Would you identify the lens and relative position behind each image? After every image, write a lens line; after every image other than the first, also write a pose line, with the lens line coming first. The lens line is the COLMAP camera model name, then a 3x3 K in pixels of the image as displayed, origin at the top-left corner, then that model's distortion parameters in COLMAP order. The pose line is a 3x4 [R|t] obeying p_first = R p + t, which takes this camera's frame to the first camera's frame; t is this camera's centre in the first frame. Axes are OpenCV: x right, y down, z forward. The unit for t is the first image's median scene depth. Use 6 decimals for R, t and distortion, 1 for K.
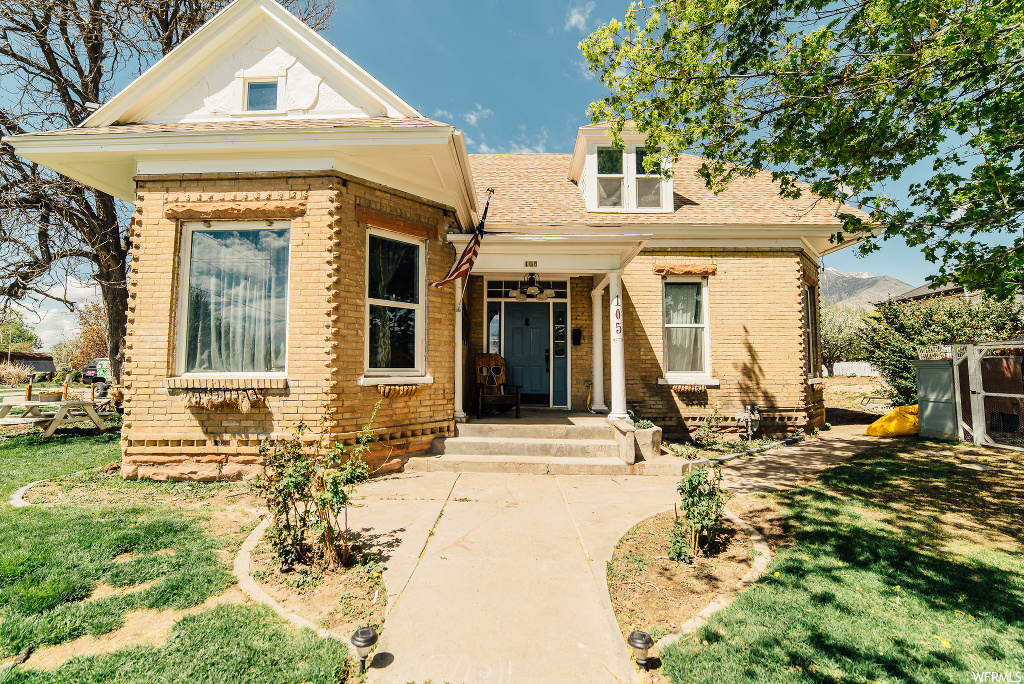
lens RADIAL K [[421.2, 0, 511.1], [0, 421.2, 340.6], [0, 0, 1]] dist [-0.017931, 0.002047]
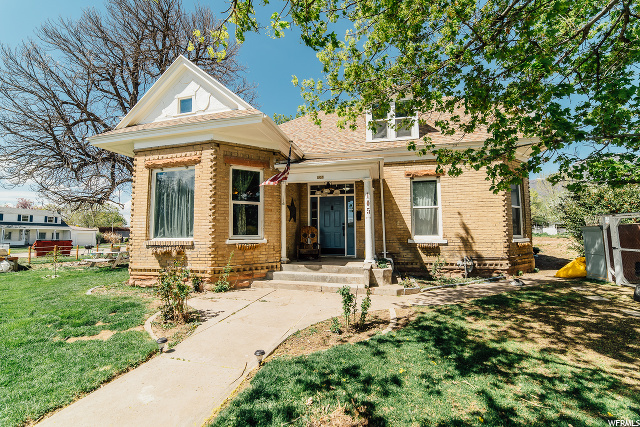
lens RADIAL K [[263.3, 0, 318.4], [0, 263.3, 211.6], [0, 0, 1]] dist [-0.017931, 0.002047]
pose [[0.974897, -0.028024, -0.220887, 0.324631], [0.025118, 0.999557, -0.015958, -0.016877], [0.221236, 0.010009, 0.975169, -0.129140]]
